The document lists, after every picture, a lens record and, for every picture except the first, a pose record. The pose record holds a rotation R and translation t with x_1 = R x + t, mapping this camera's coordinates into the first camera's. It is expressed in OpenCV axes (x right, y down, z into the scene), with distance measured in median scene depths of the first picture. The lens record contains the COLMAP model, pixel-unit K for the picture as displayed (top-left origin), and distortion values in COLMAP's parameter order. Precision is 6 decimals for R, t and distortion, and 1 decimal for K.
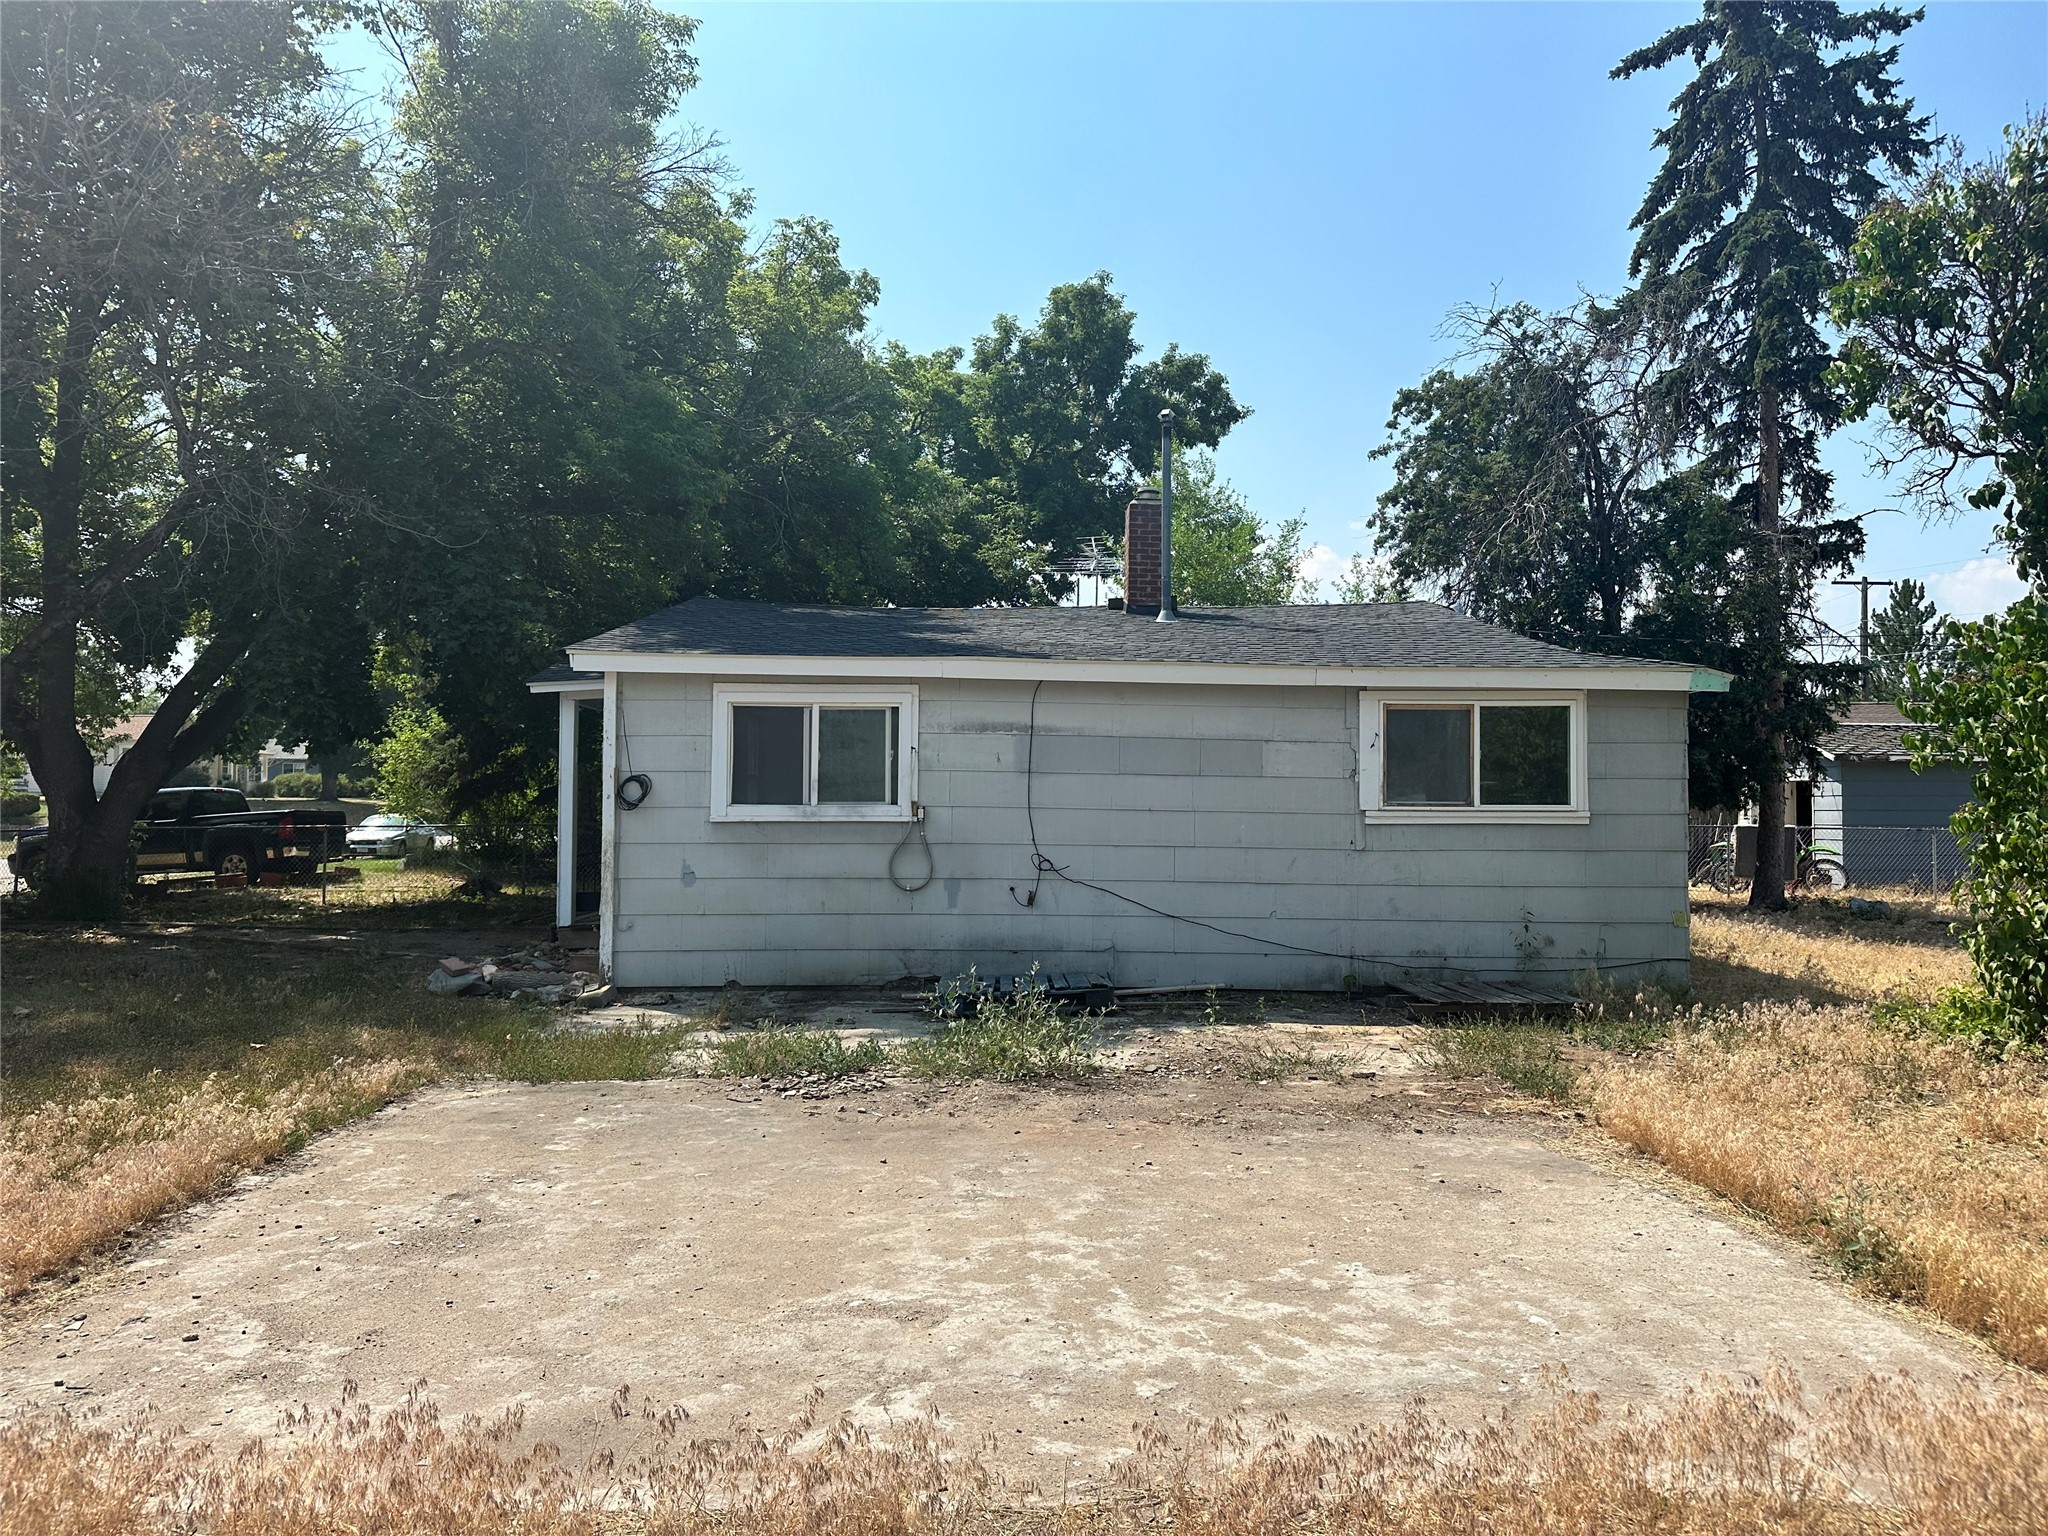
lens RADIAL K [[1441.8, 0, 1010.9], [0, 1441.8, 735.3], [0, 0, 1]] dist [0.060250, -0.016845]
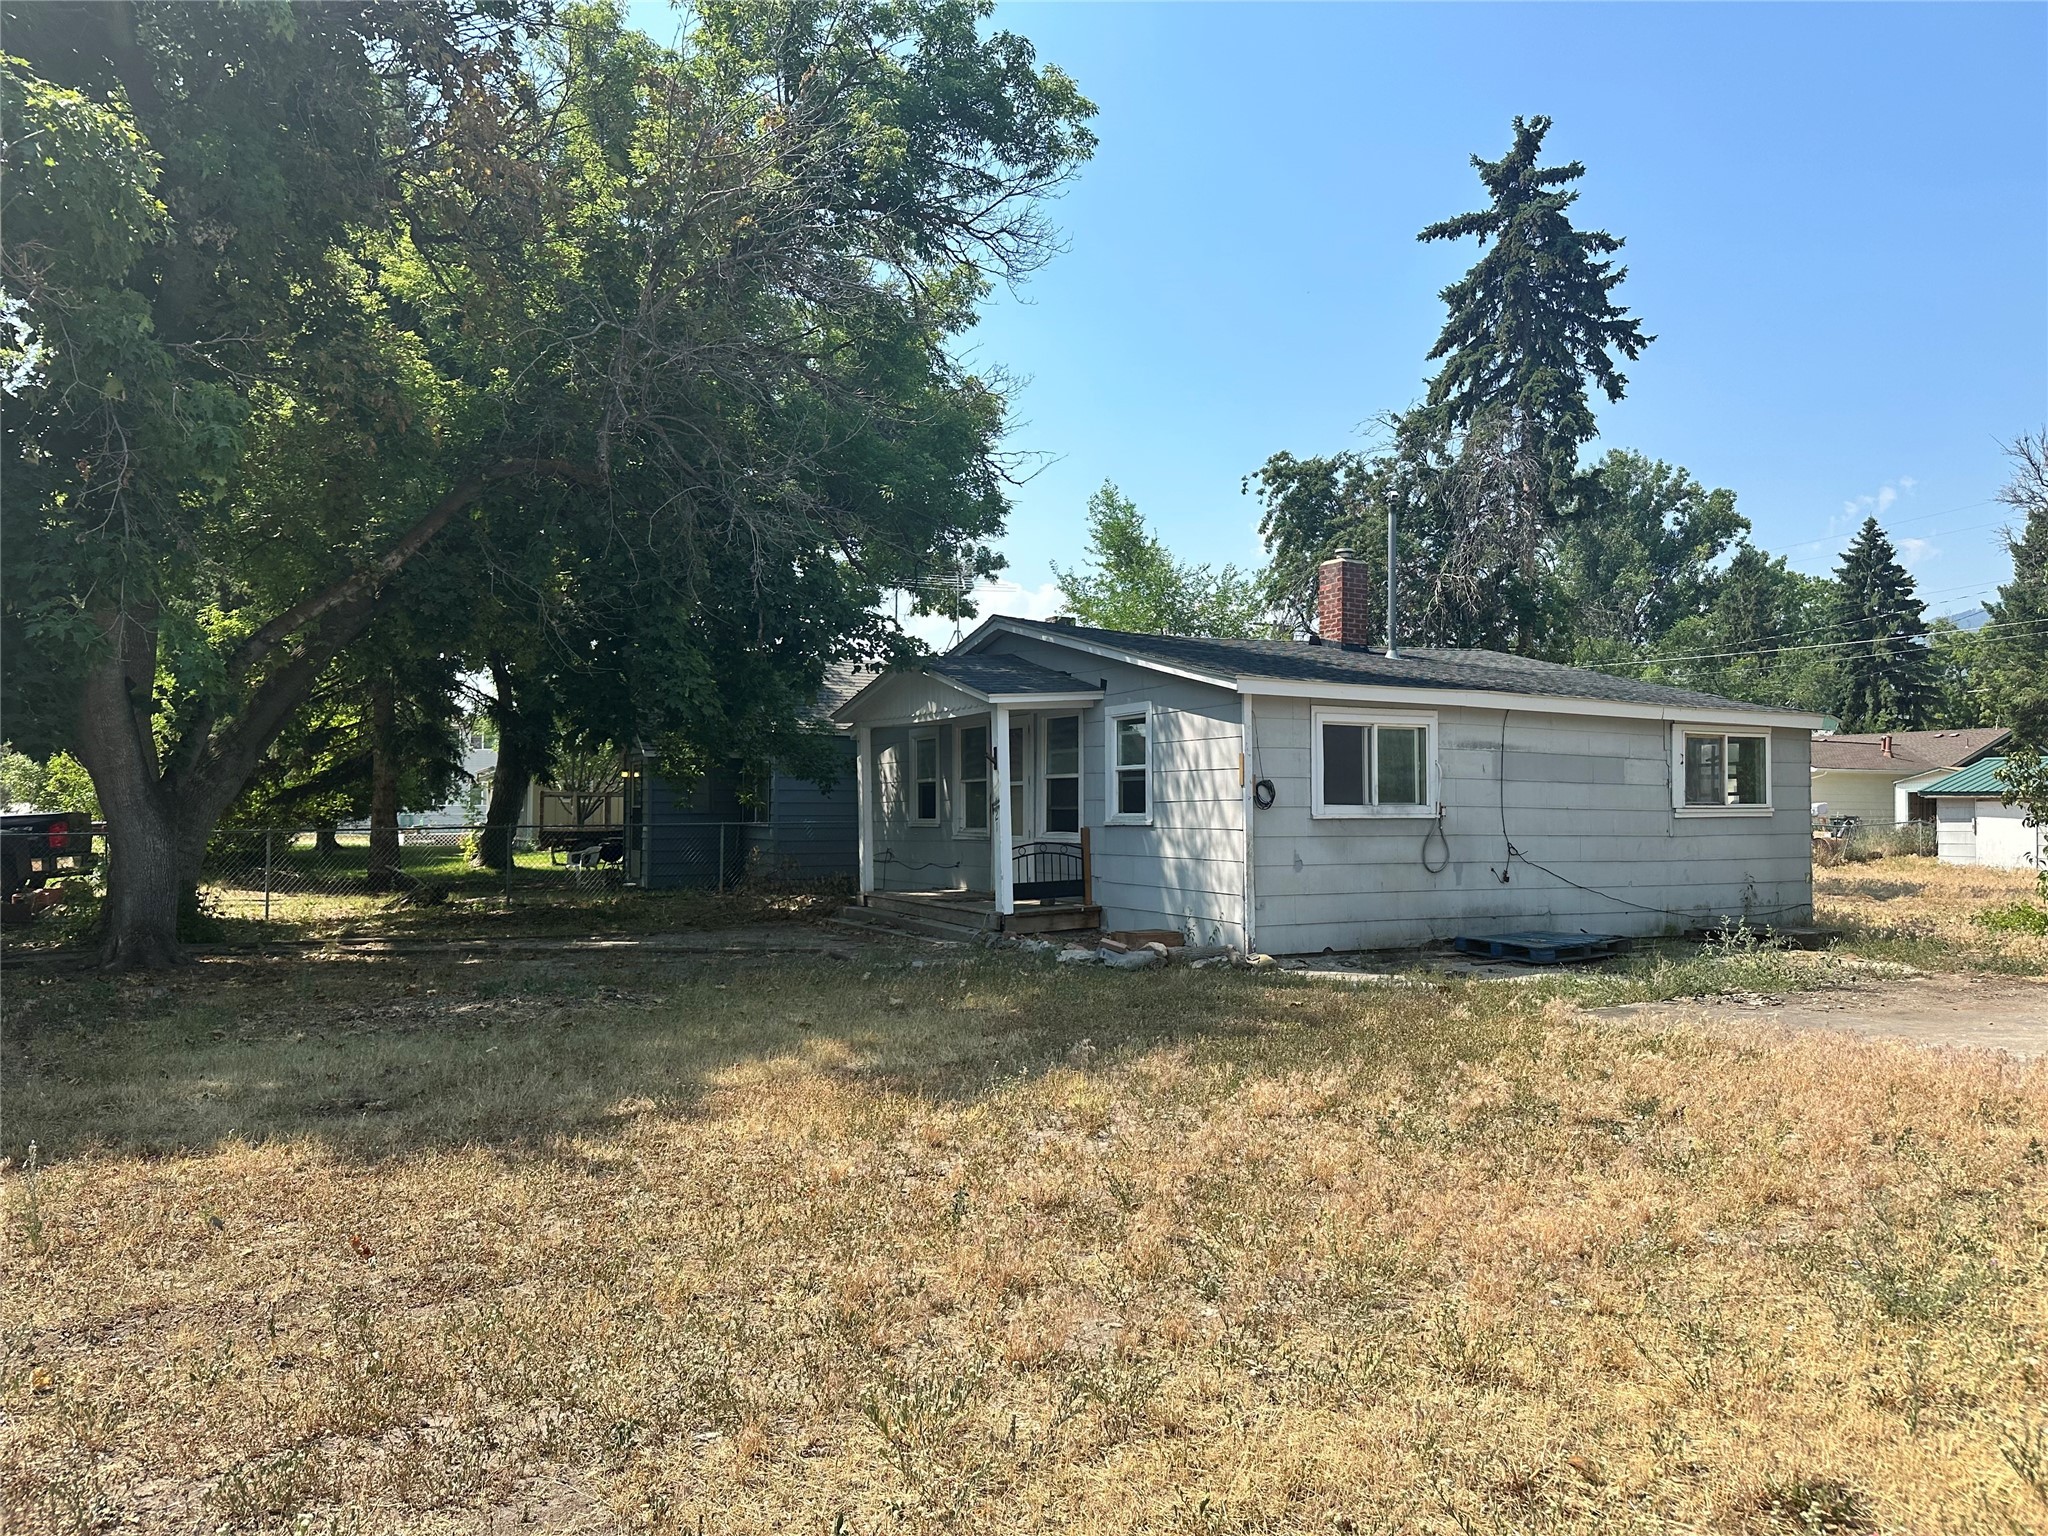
lens RADIAL K [[1441.8, 0, 1031.3], [0, 1441.8, 756.9], [0, 0, 1]] dist [0.060250, -0.016845]
pose [[0.884036, 0.012828, 0.467243, -0.979190], [-0.020715, 0.999716, 0.011747, -0.001865], [-0.466960, -0.020064, 0.884051, 0.036270]]
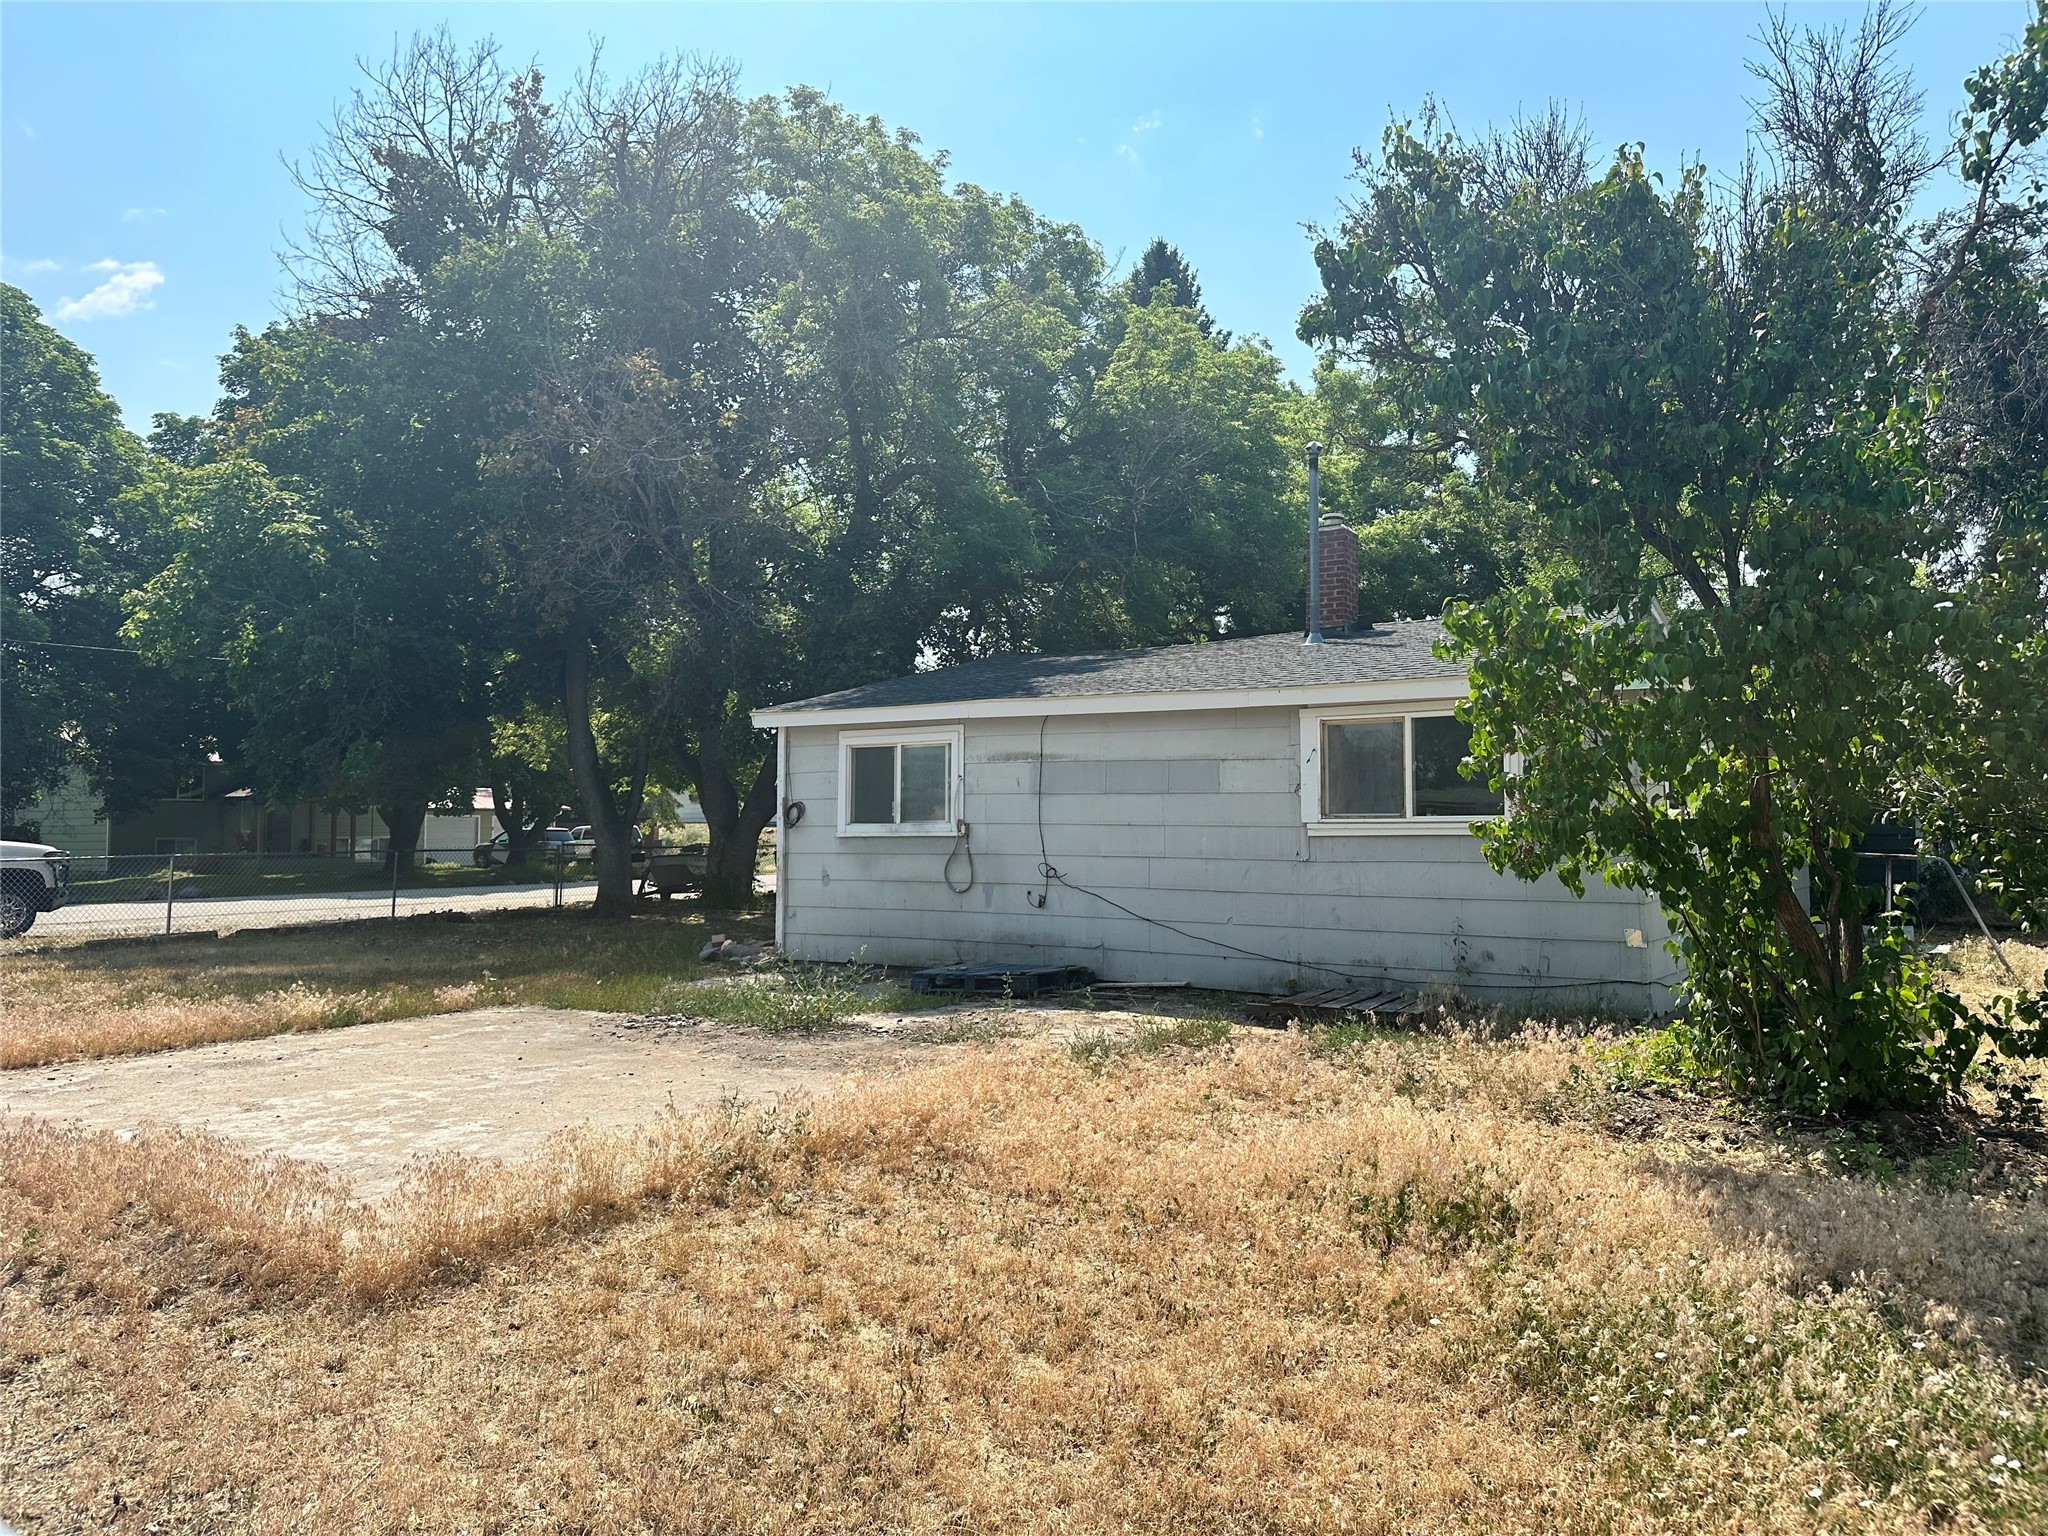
lens RADIAL K [[1441.8, 0, 1022.4], [0, 1441.8, 758.5], [0, 0, 1]] dist [0.060250, -0.016845]
pose [[0.811586, -0.036624, -0.583085, 0.689269], [0.033109, 0.999312, -0.016684, 0.015934], [0.583295, -0.005765, 0.812240, 0.034866]]
